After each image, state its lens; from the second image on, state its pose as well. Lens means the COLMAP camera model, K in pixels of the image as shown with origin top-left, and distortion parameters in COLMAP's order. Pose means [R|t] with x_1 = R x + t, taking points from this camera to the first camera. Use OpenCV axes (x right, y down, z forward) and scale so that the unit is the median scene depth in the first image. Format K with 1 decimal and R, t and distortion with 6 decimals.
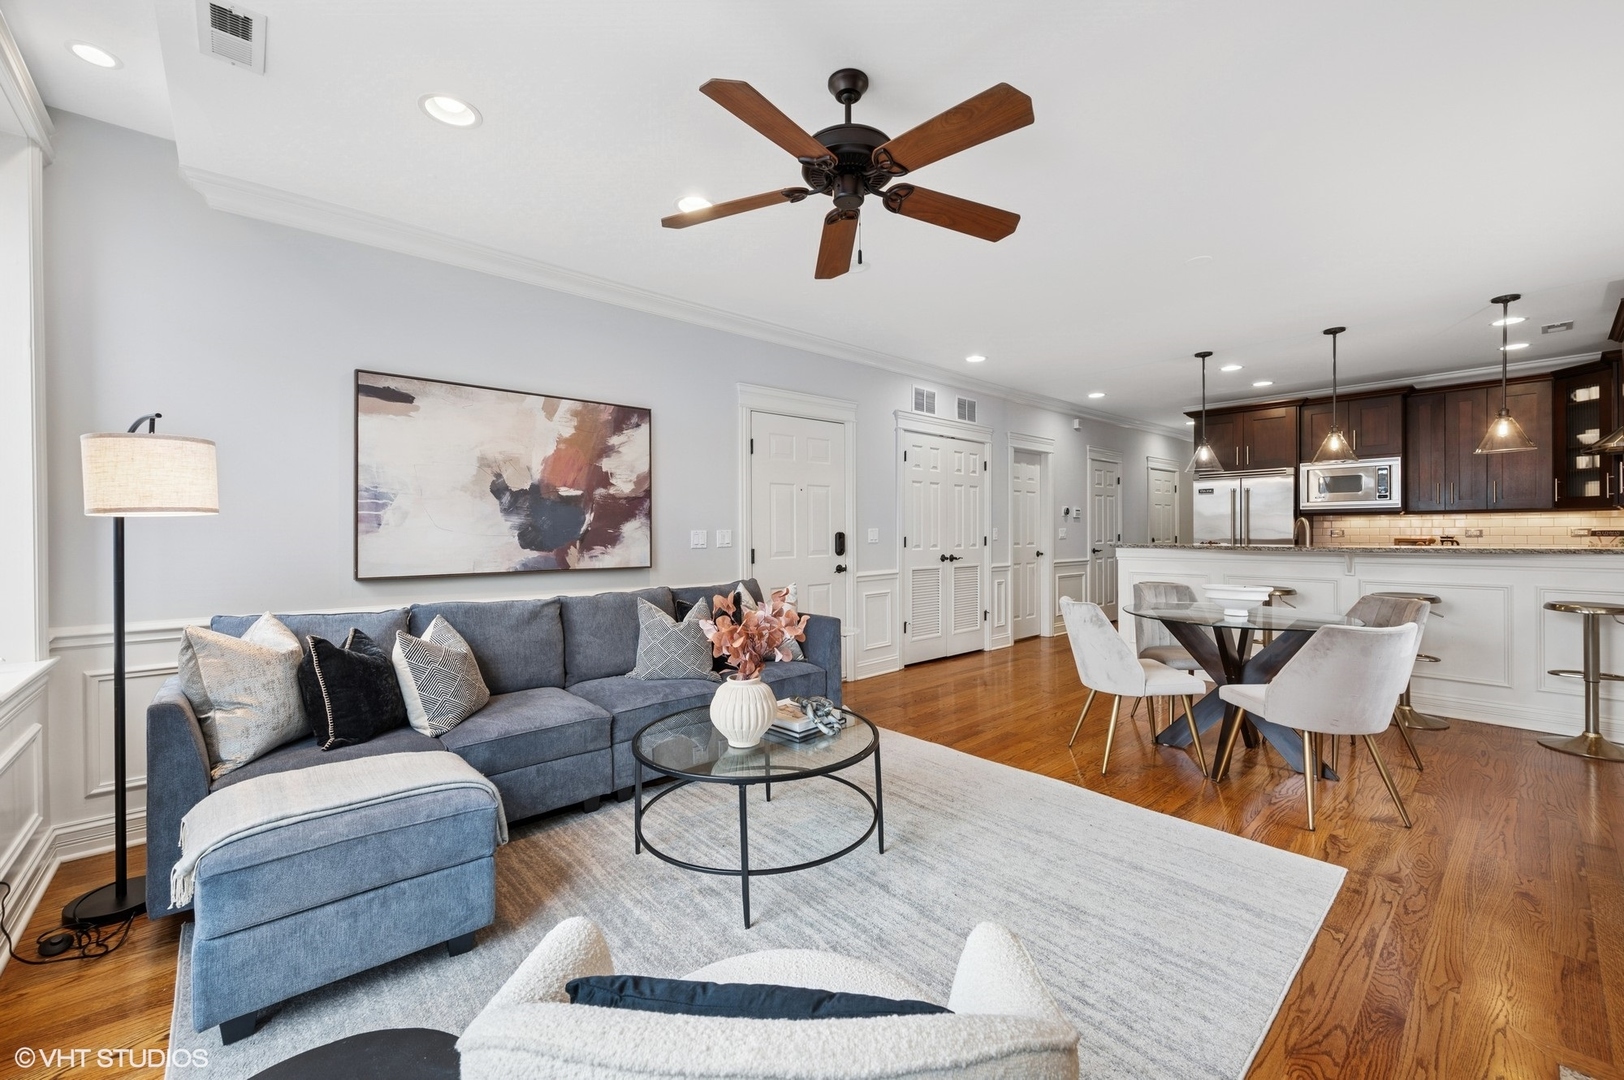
lens RADIAL K [[640.0, 0, 816.4], [0, 640.0, 537.0], [0, 0, 1]] dist [-0.001464, 0.000064]
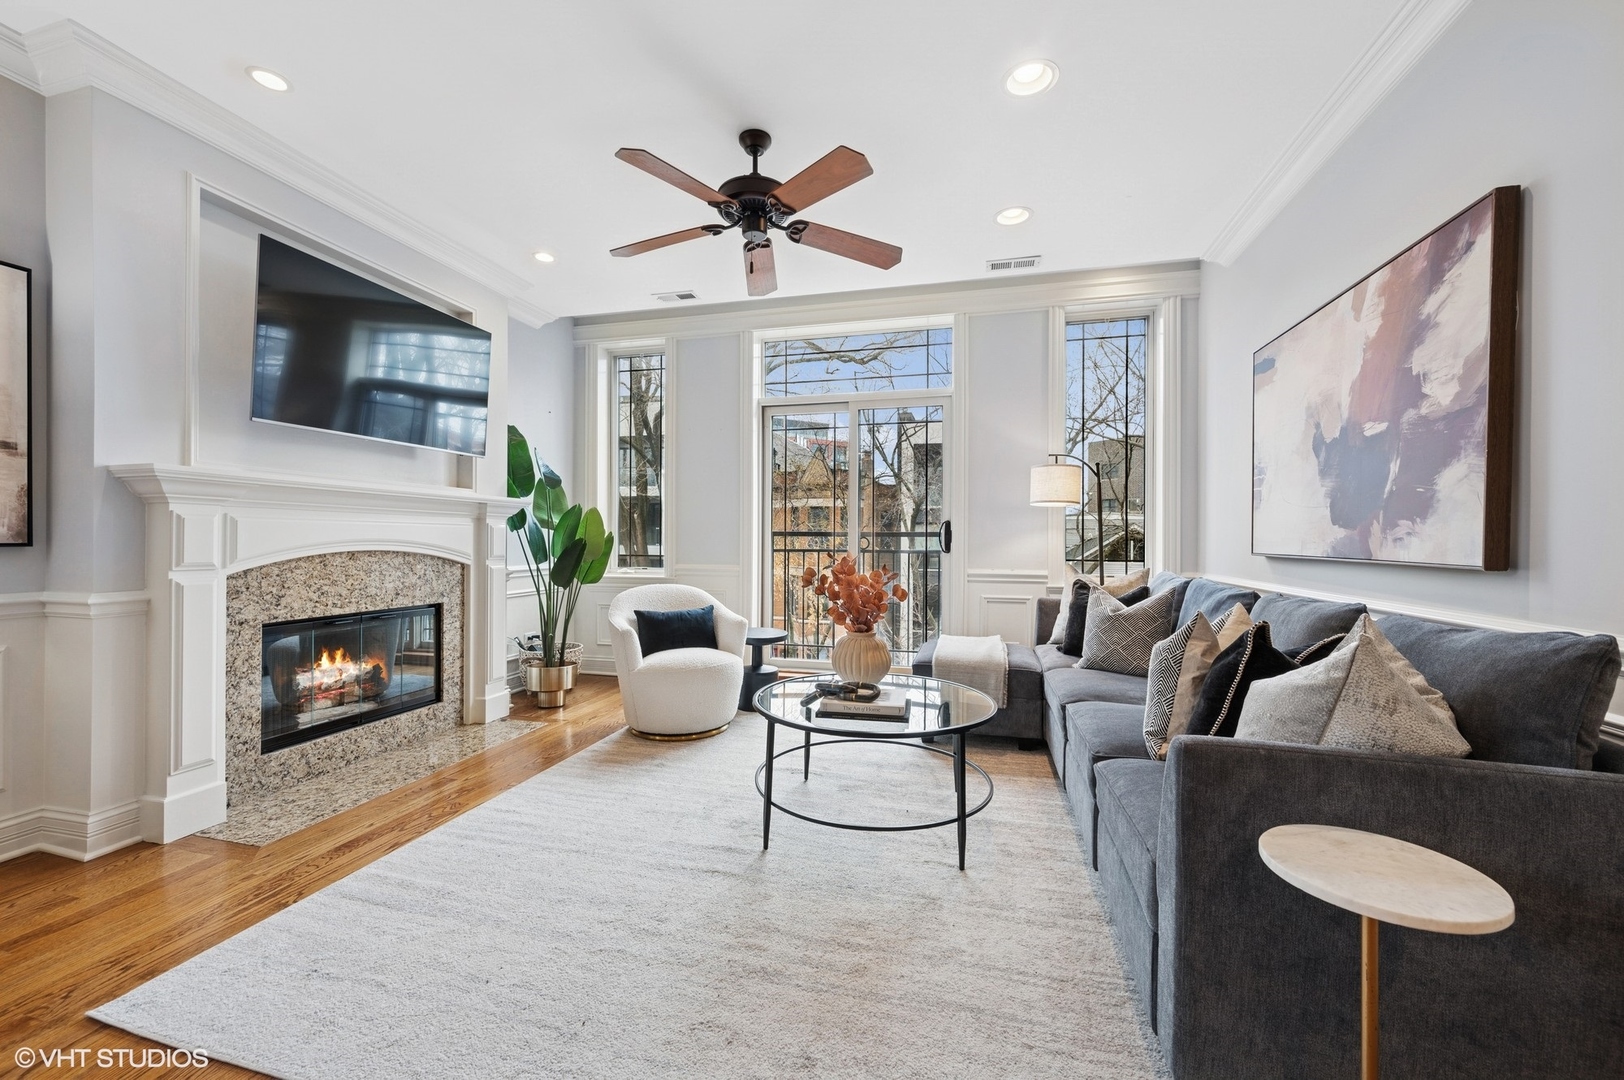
lens RADIAL K [[640.0, 0, 812.7], [0, 640.0, 540.1], [0, 0, 1]] dist [-0.001464, 0.000064]
pose [[-0.832327, 0.000546, -0.554285, 0.371146], [-0.008793, 0.999861, 0.014189, 0.028557], [0.554215, 0.016684, -0.832206, 1.208272]]
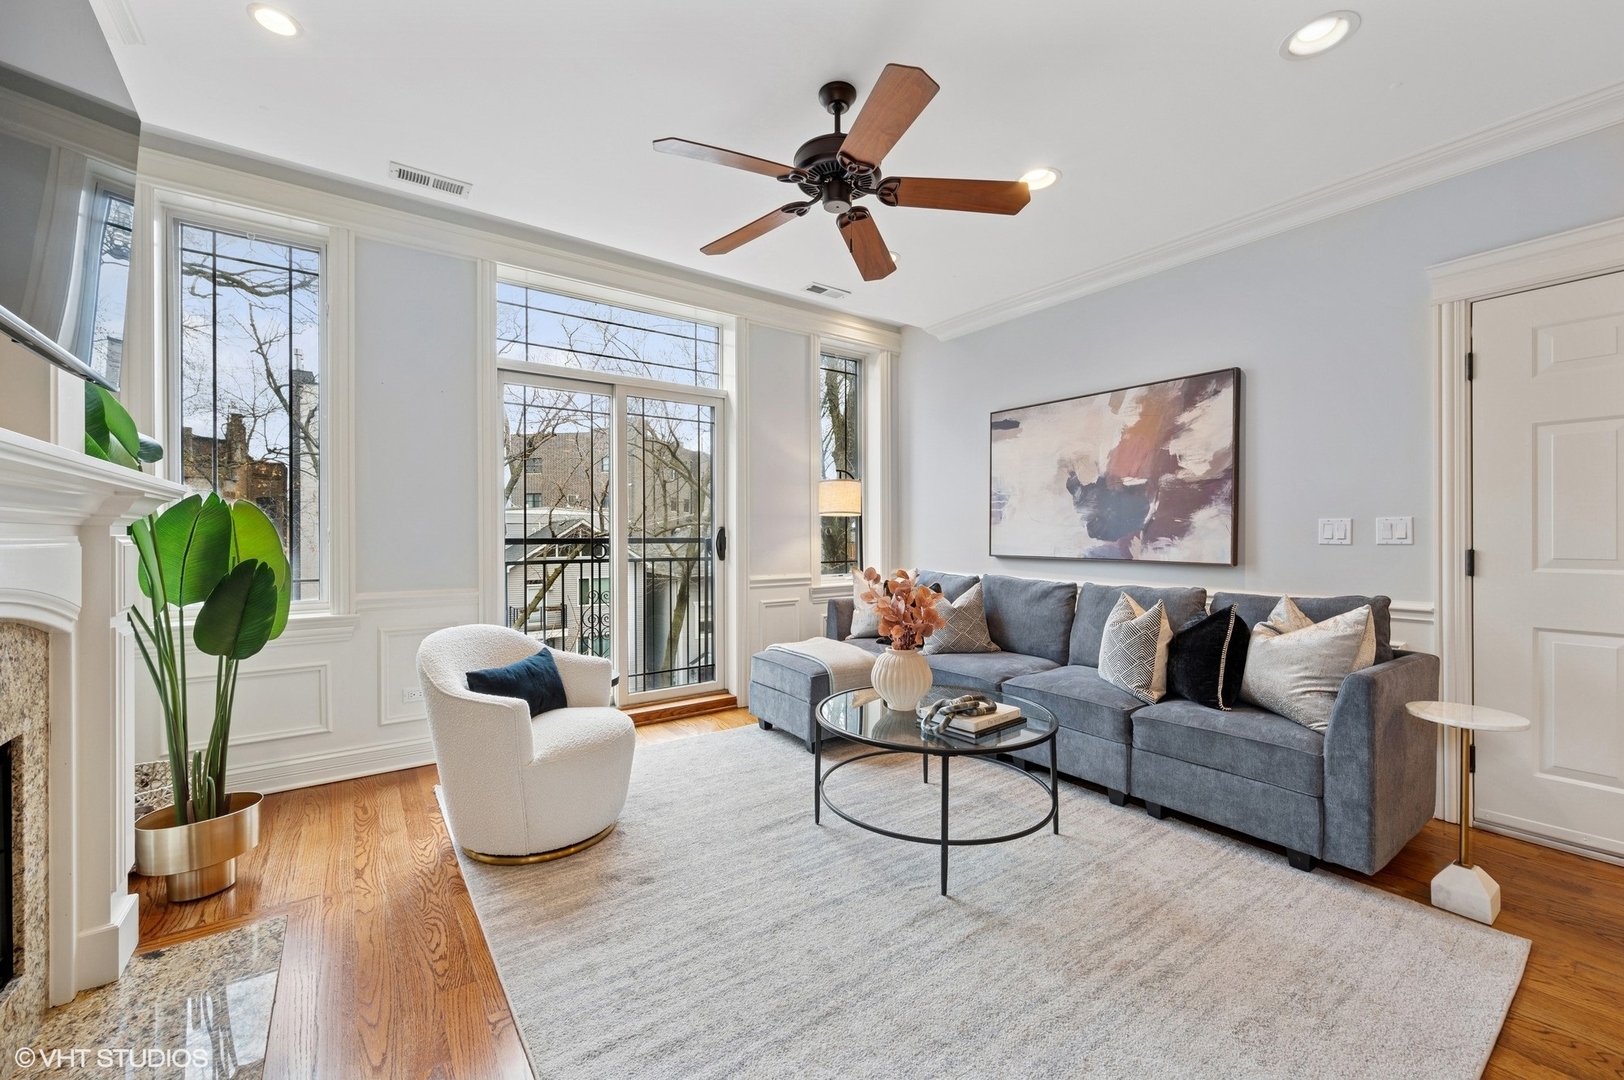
lens RADIAL K [[640.0, 0, 814.1], [0, 640.0, 537.8], [0, 0, 1]] dist [-0.001464, 0.000064]
pose [[-0.101961, 0.010115, -0.994737, 0.644756], [-0.011662, 0.999867, 0.011362, 0.010811], [0.994720, 0.012759, -0.101830, 0.614818]]
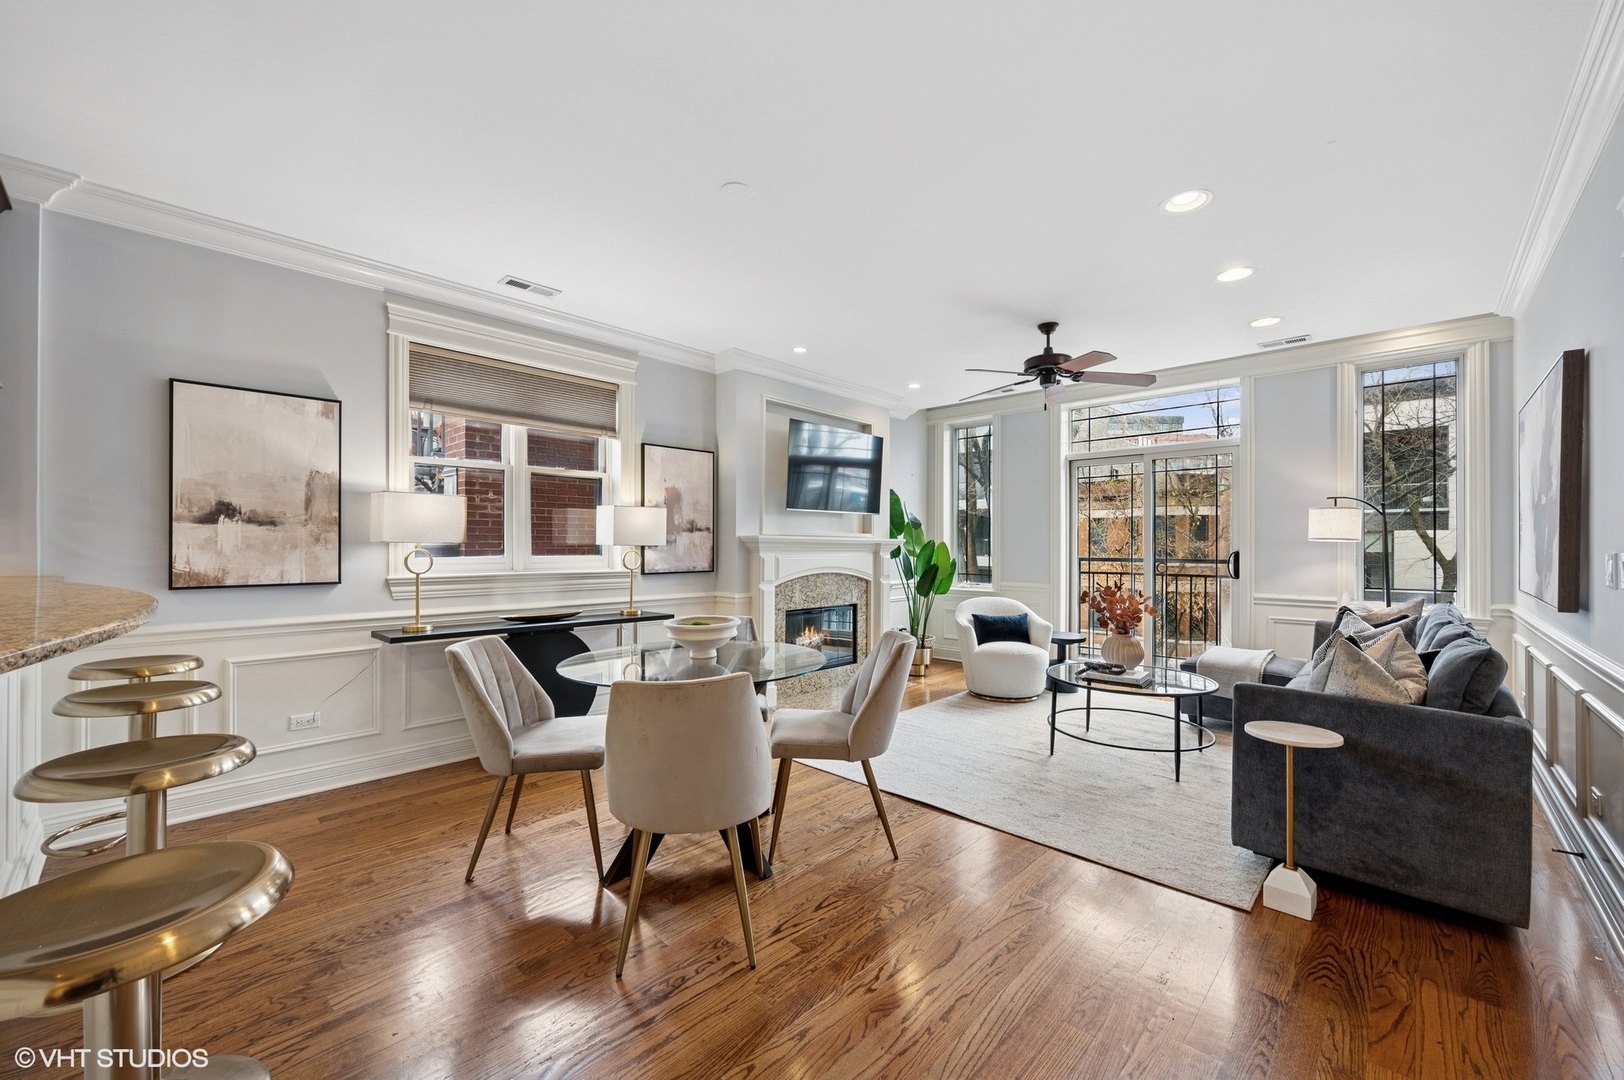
lens RADIAL K [[640.0, 0, 808.8], [0, 640.0, 543.5], [0, 0, 1]] dist [-0.001464, 0.000064]
pose [[-0.996841, 0.000010, -0.079425, 0.552441], [-0.000720, 0.999958, 0.009161, -0.024340], [0.079422, 0.009190, -0.996799, 1.694883]]
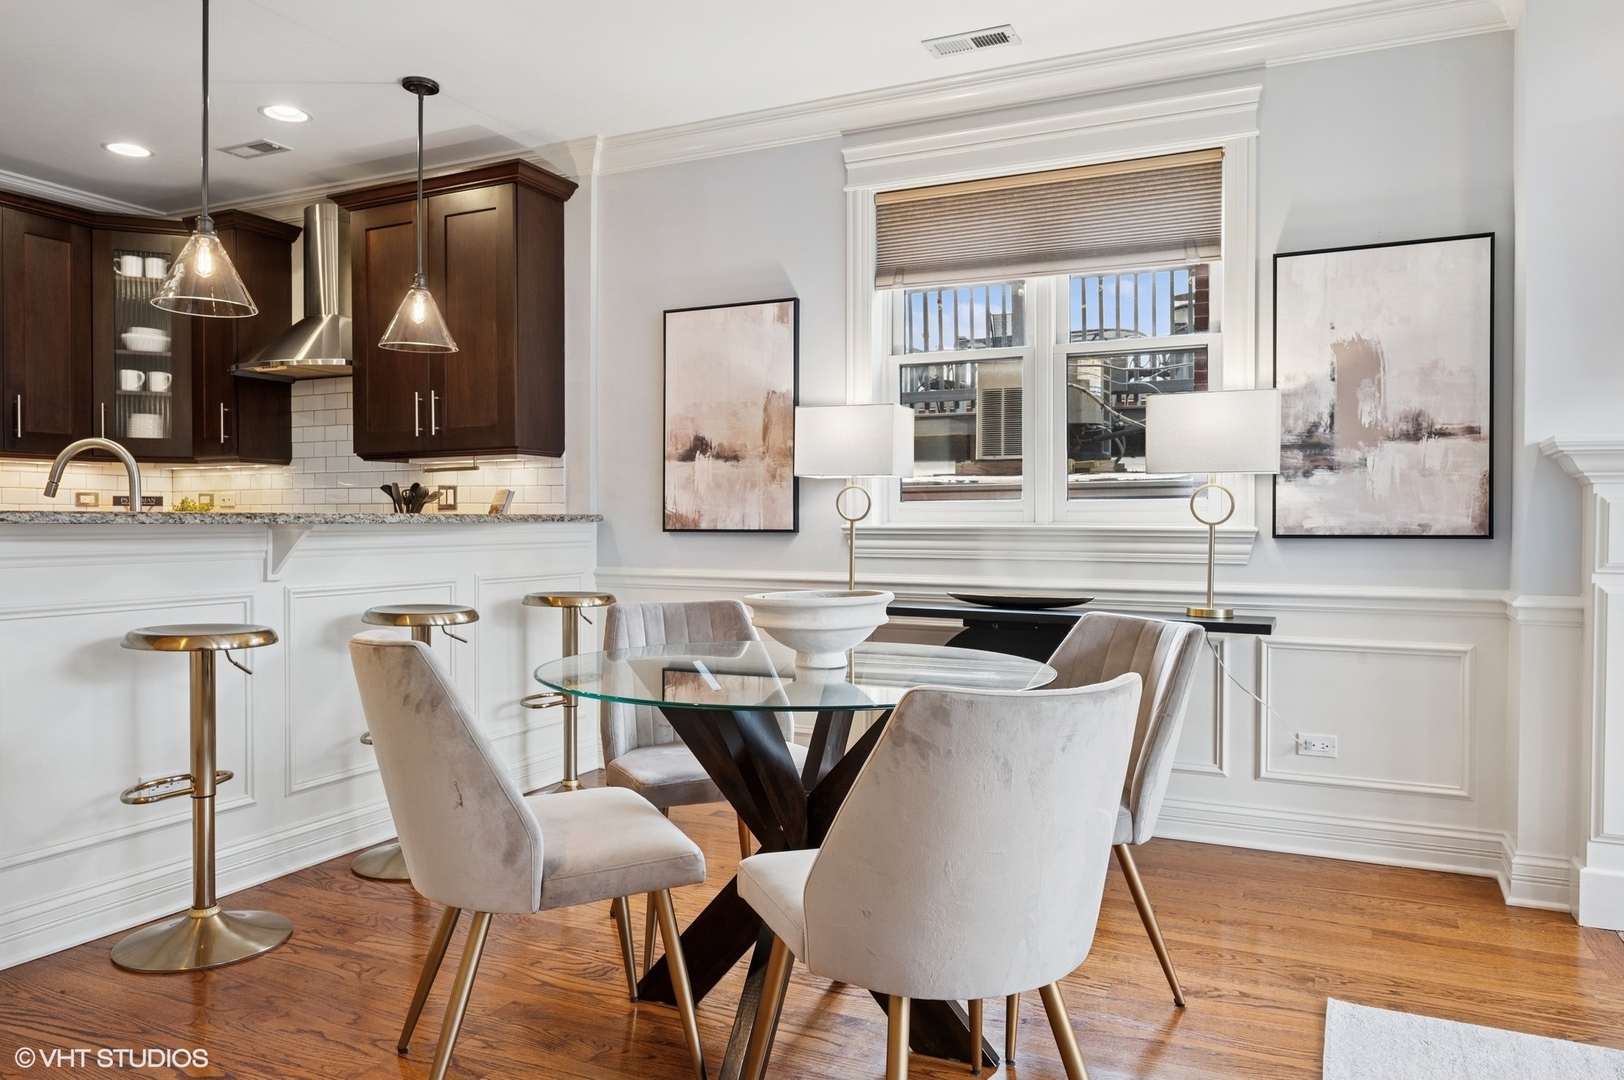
lens RADIAL K [[1081.7, 0, 812.4], [0, 1081.7, 536.9], [0, 0, 1]] dist [-0.003963, 0.000872]
pose [[-0.390778, -0.009367, 0.920437, 0.033236], [0.008522, 0.999869, 0.013793, 0.030074], [-0.920446, 0.013234, -0.390647, 1.192453]]
